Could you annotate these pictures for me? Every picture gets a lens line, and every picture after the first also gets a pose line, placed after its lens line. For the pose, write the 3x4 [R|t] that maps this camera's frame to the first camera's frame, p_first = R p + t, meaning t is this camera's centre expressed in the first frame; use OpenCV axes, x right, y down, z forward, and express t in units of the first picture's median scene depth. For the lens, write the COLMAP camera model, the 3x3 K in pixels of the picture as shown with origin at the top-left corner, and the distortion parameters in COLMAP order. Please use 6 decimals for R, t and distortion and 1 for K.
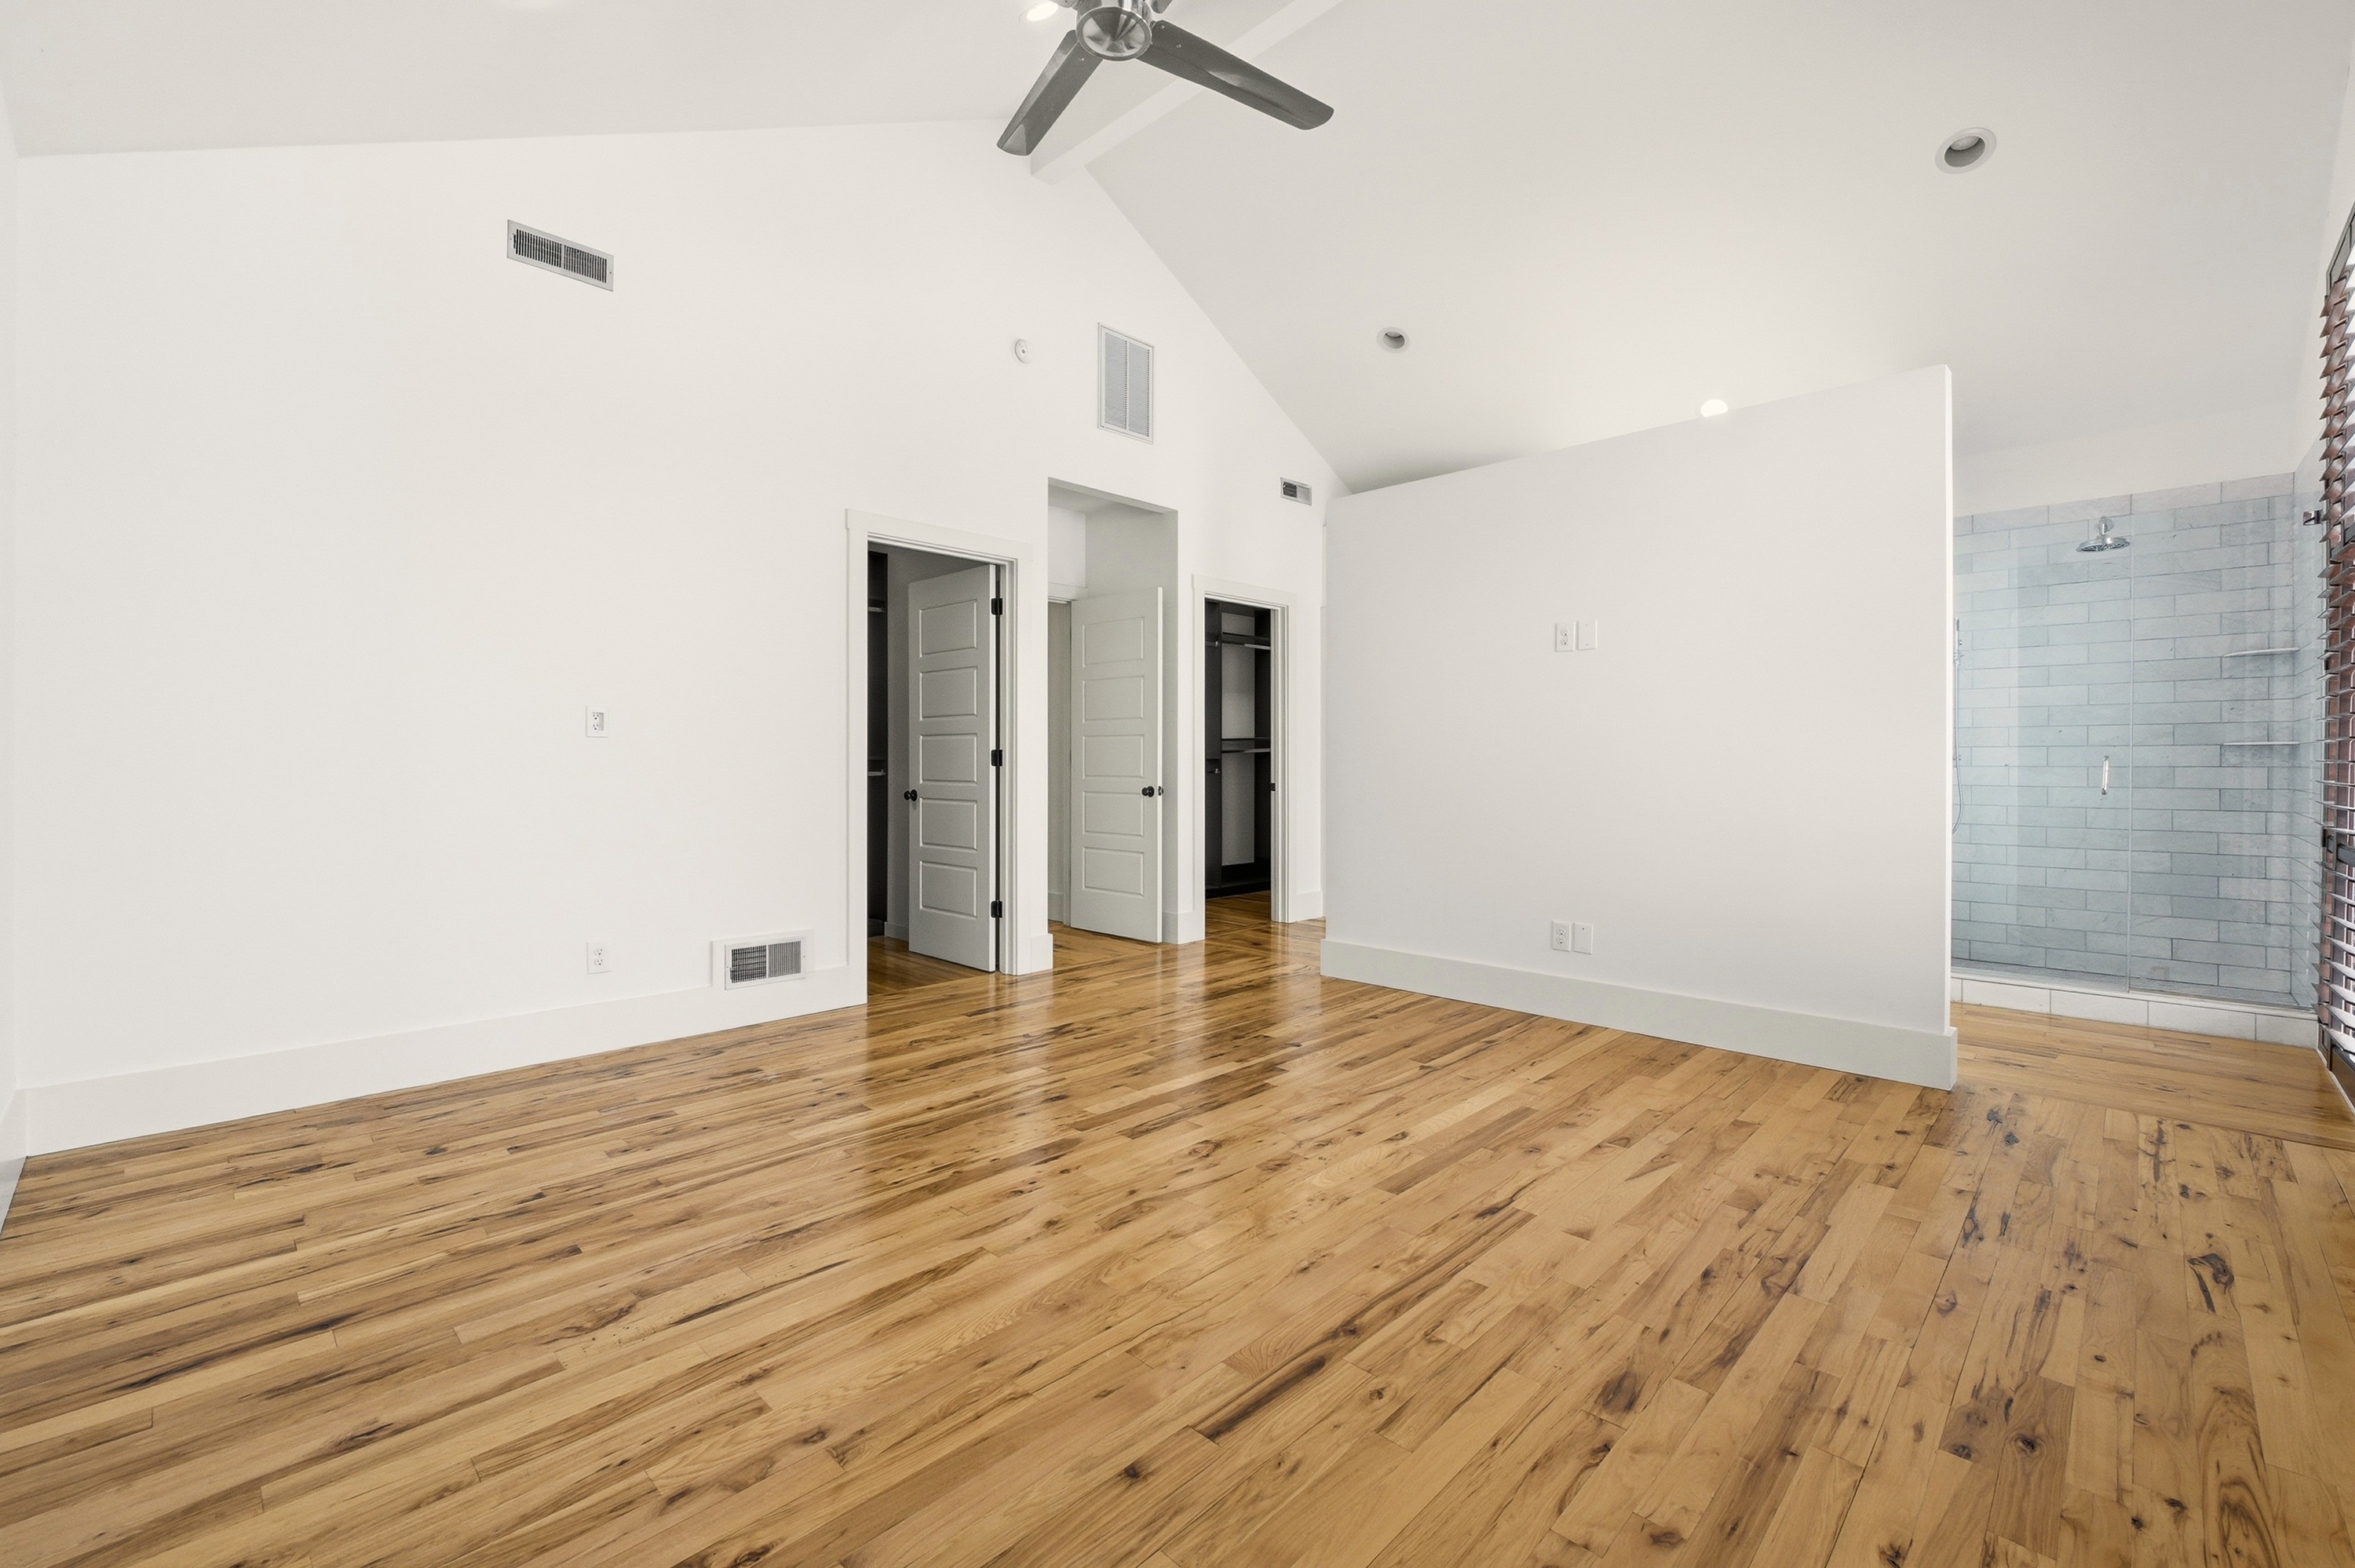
lens RADIAL K [[987.9, 0, 1188.3], [0, 987.9, 766.0], [0, 0, 1]] dist [-0.007198, 0.001373]
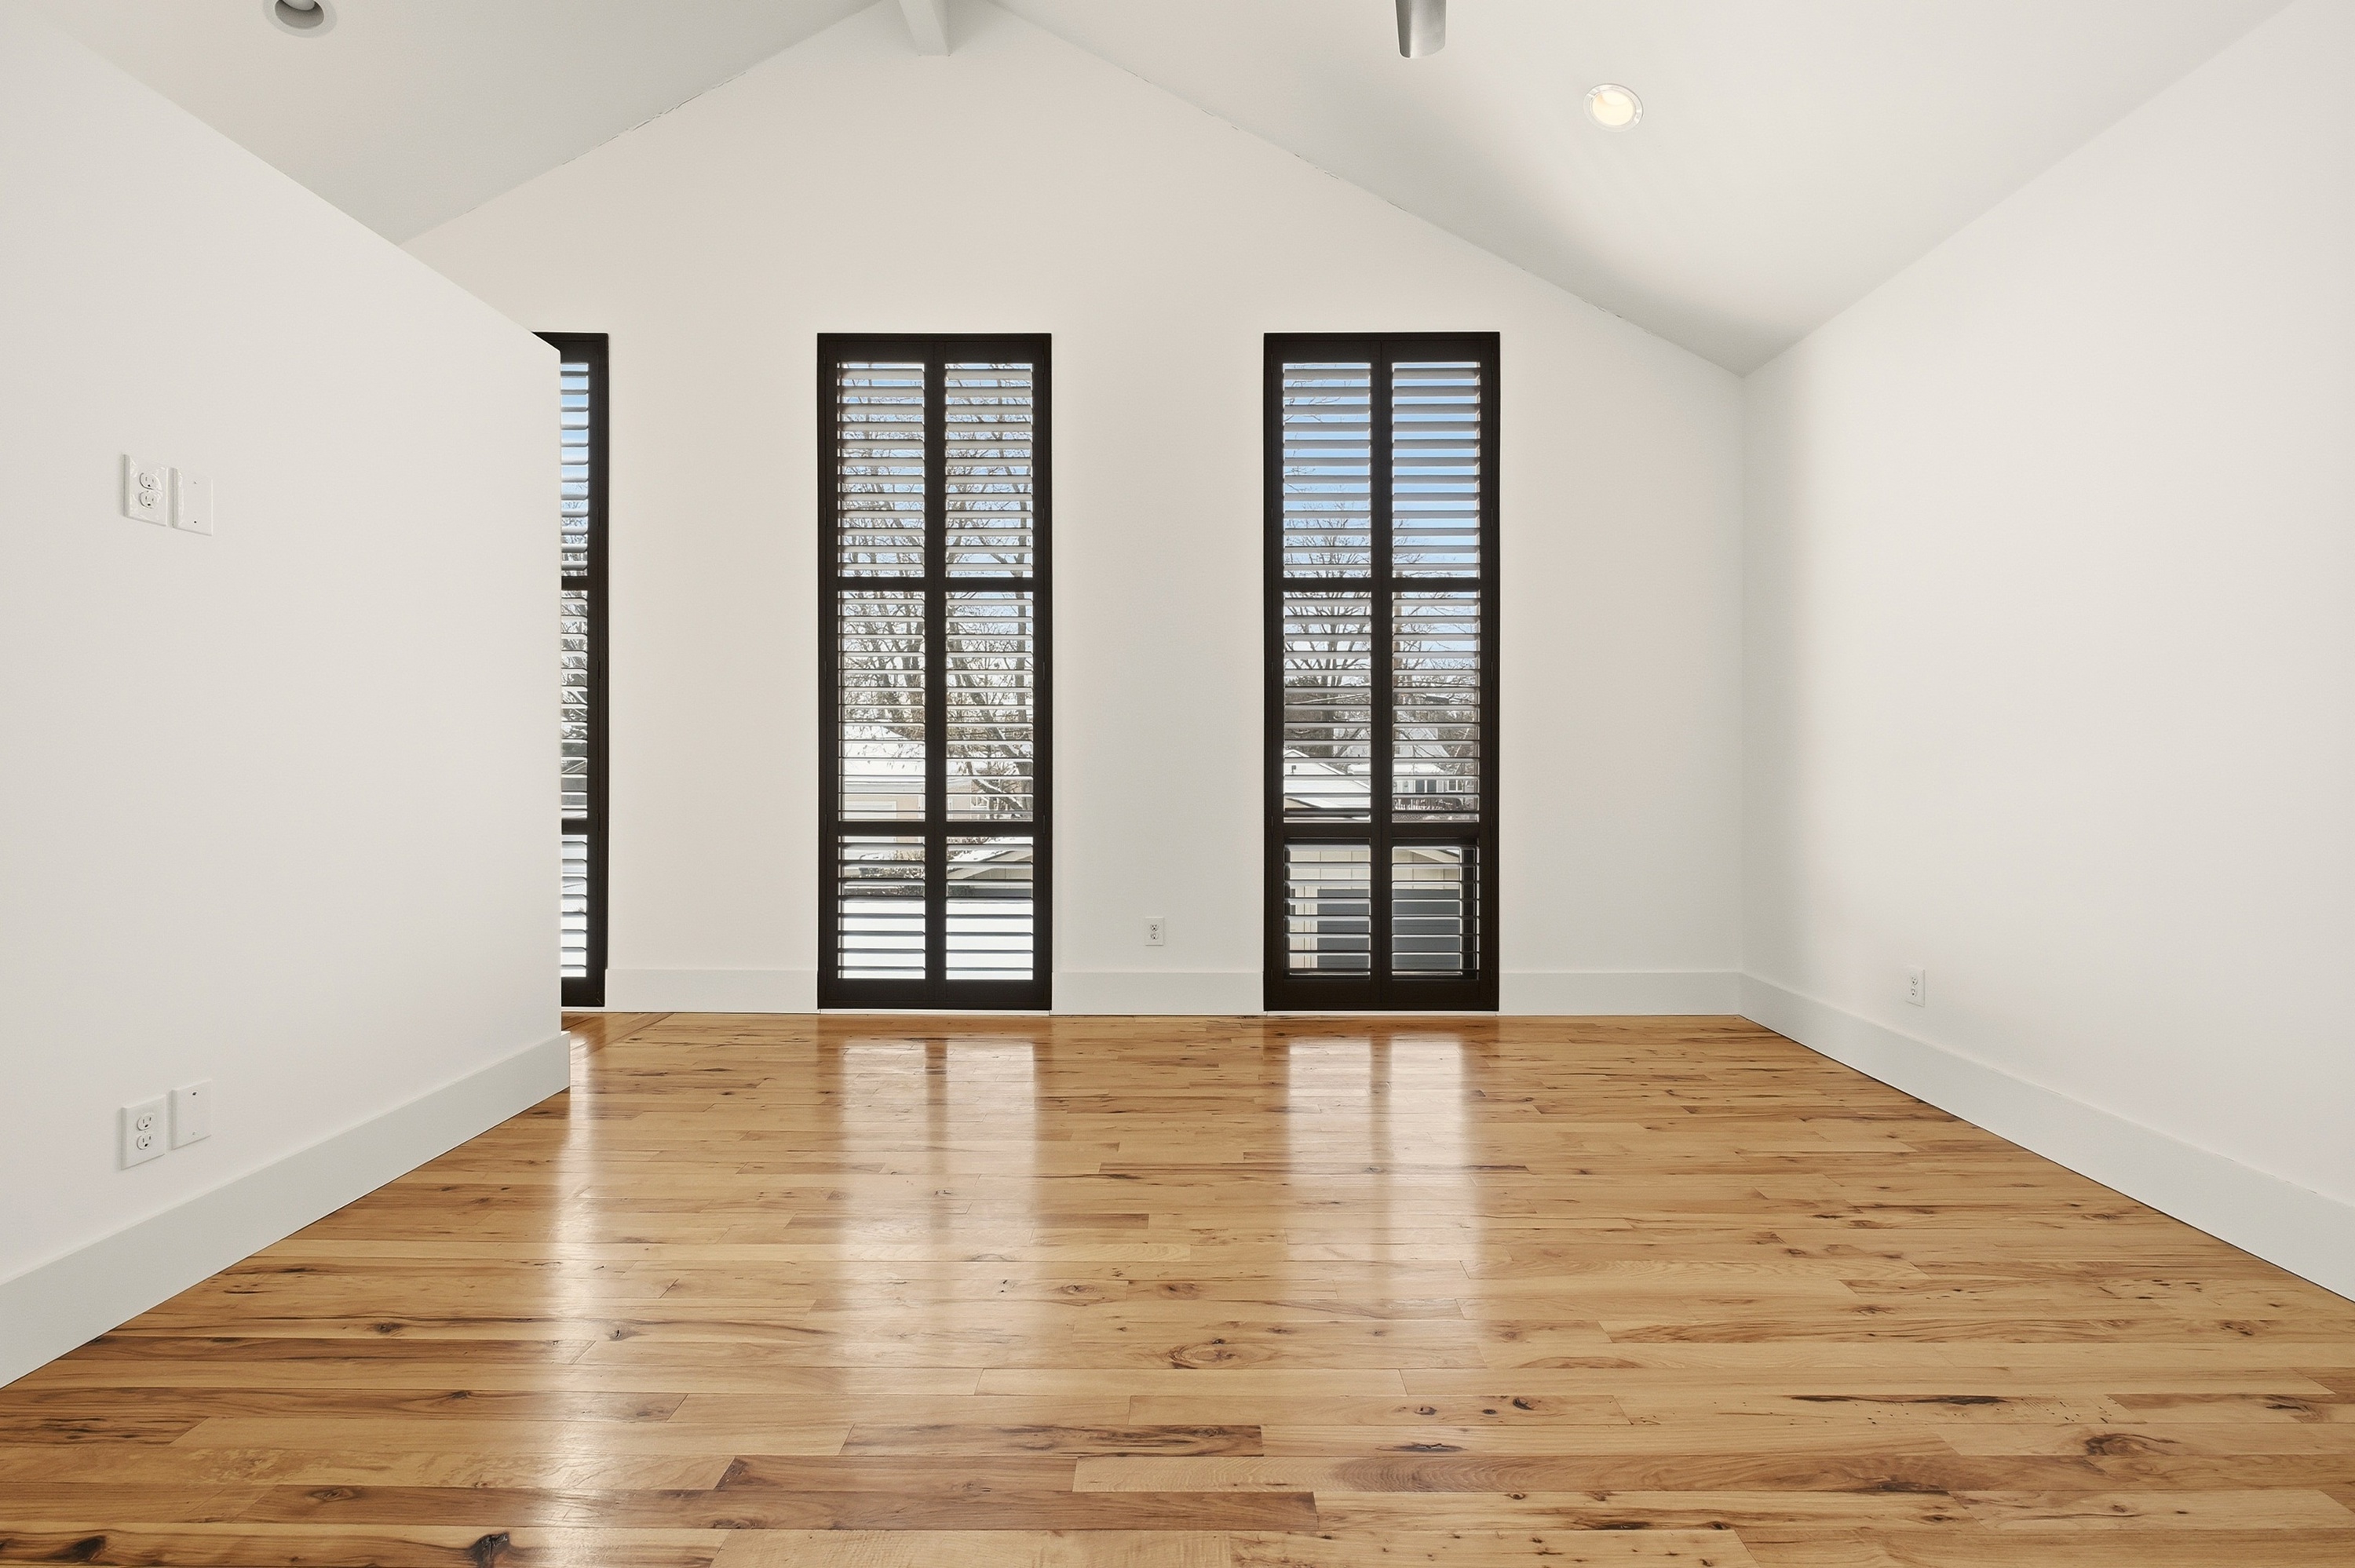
lens RADIAL K [[987.9, 0, 1189.8], [0, 987.9, 762.7], [0, 0, 1]] dist [-0.007198, 0.001373]
pose [[-0.692057, -0.006300, 0.721815, -0.409587], [0.000992, 0.999953, 0.009678, -0.007040], [-0.721842, 0.007414, -0.692018, 1.340259]]
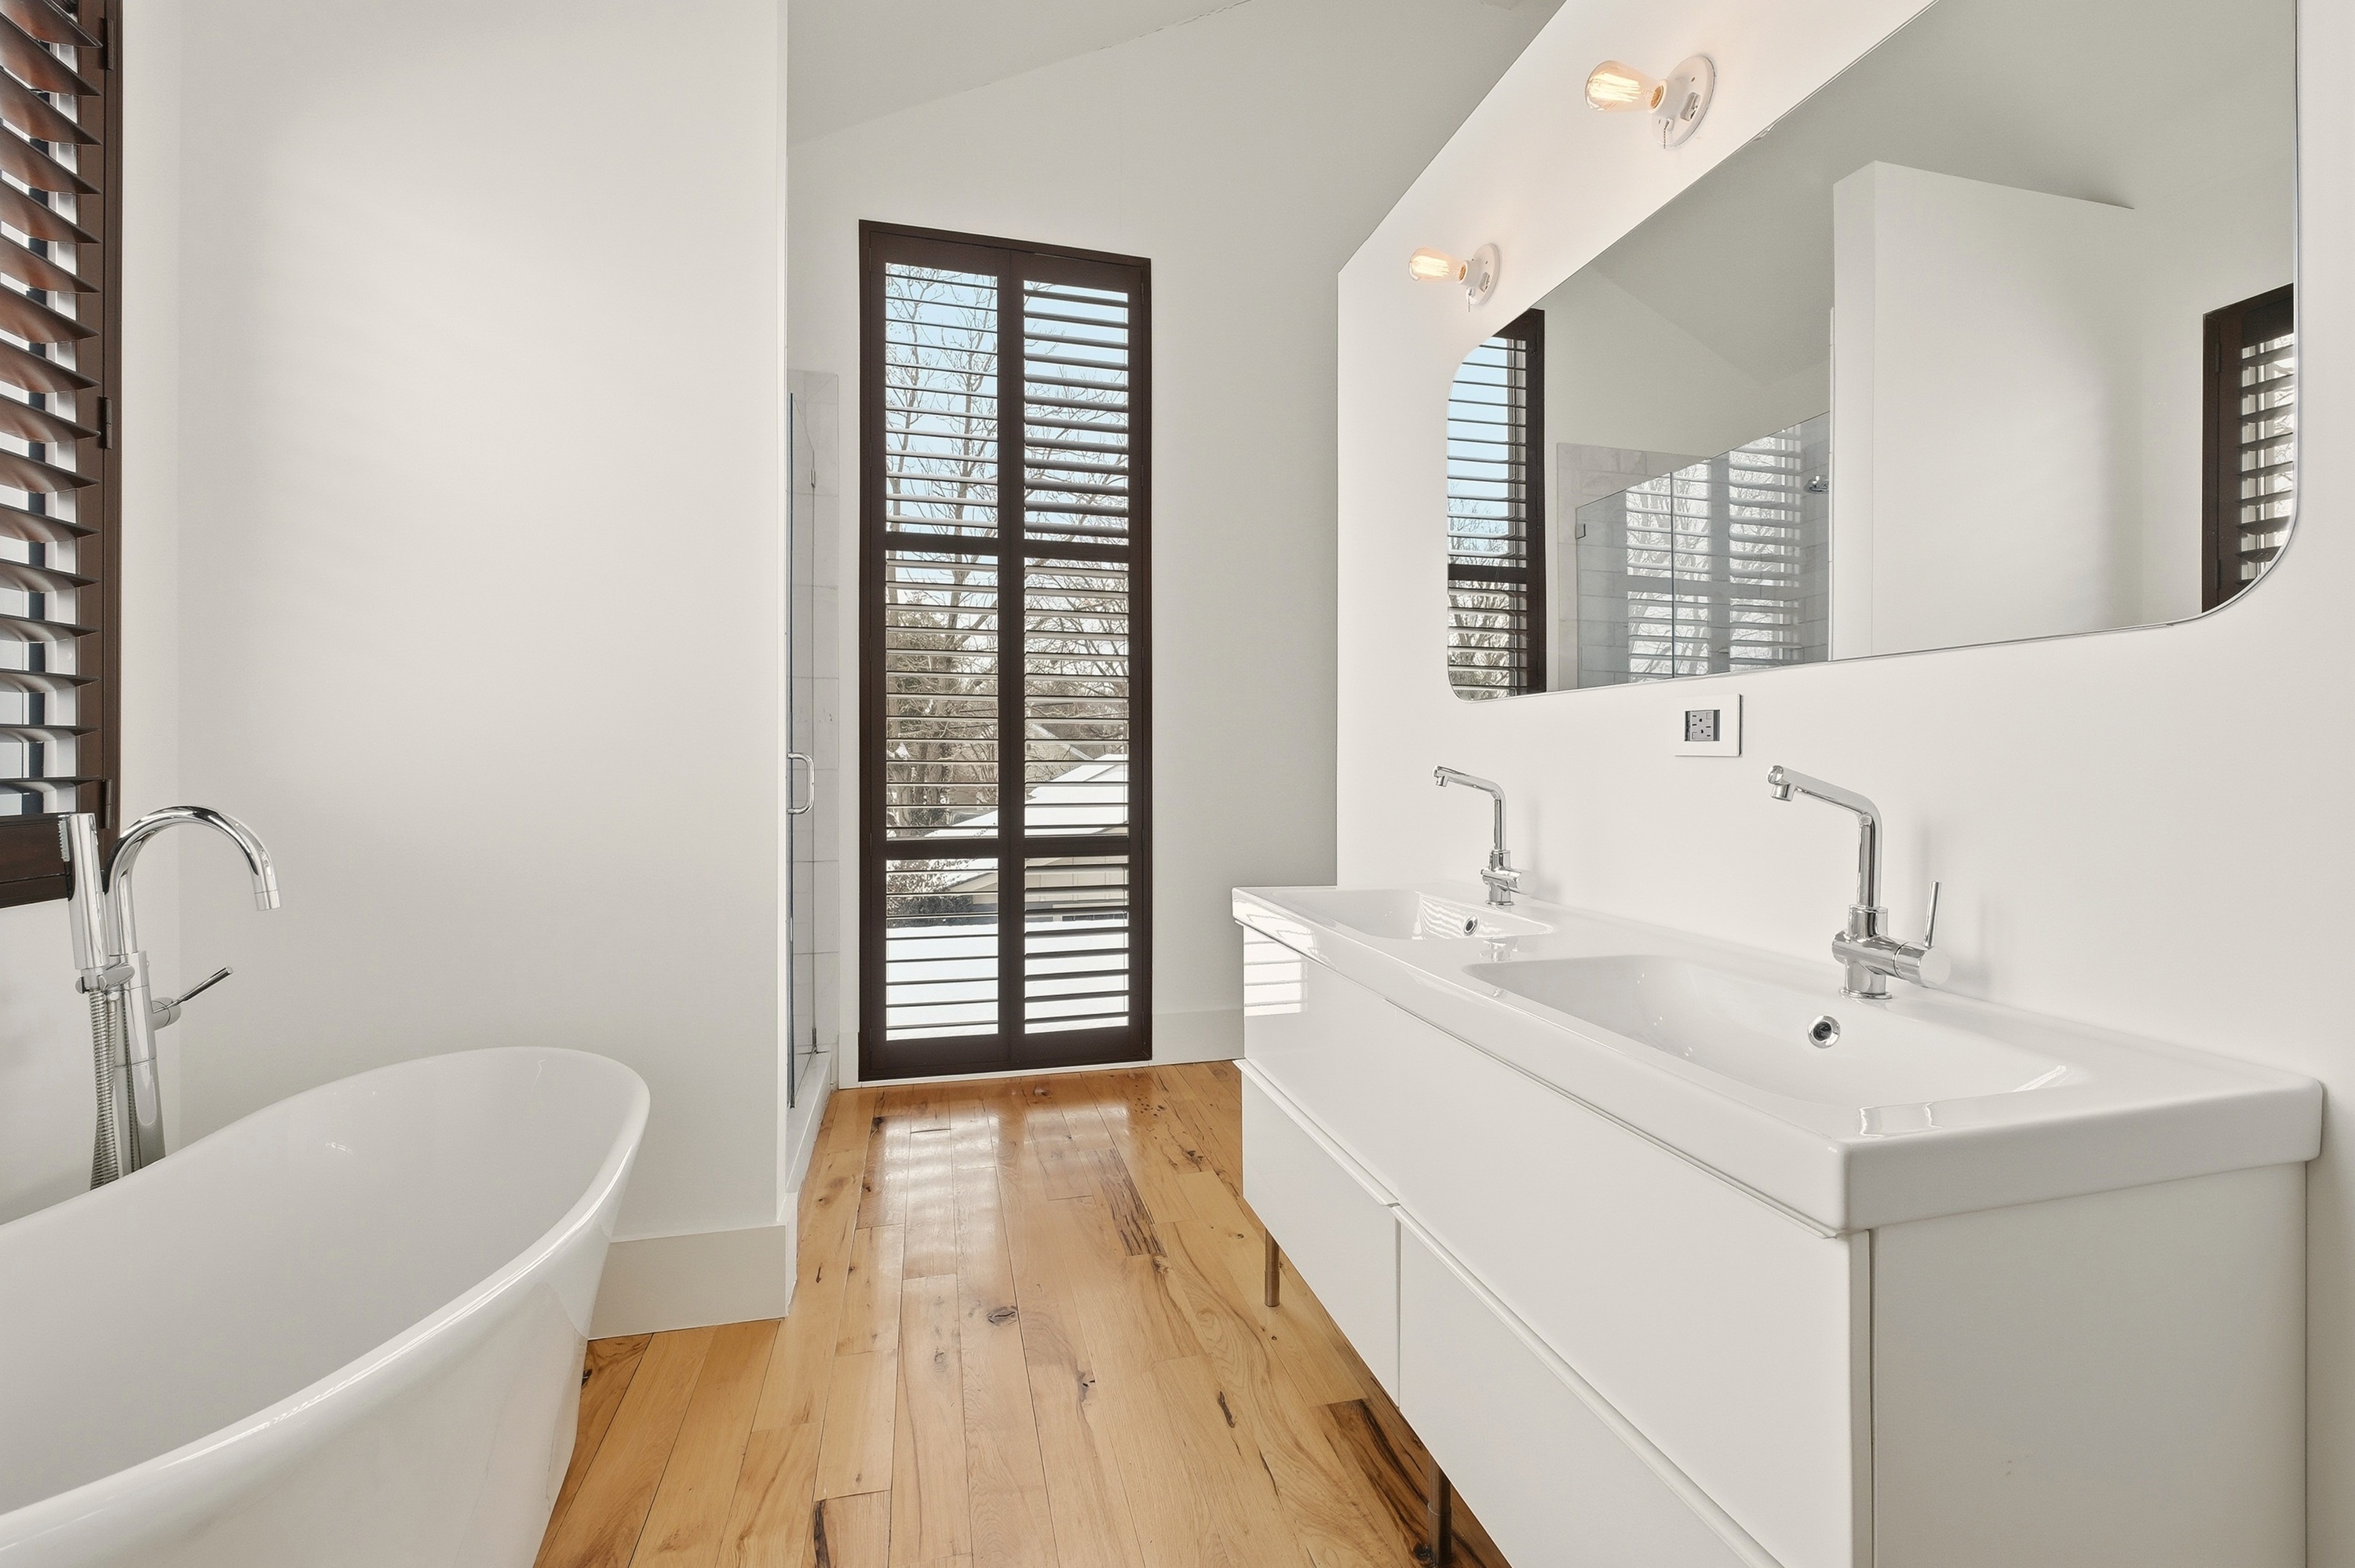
lens RADIAL K [[987.9, 0, 1171.9], [0, 987.9, 768.3], [0, 0, 1]] dist [-0.007198, 0.001373]
pose [[-0.855356, -0.001717, 0.518037, 0.098408], [0.002373, 0.999971, 0.007233, -0.001075], [-0.518035, 0.007416, -0.855328, 1.509915]]
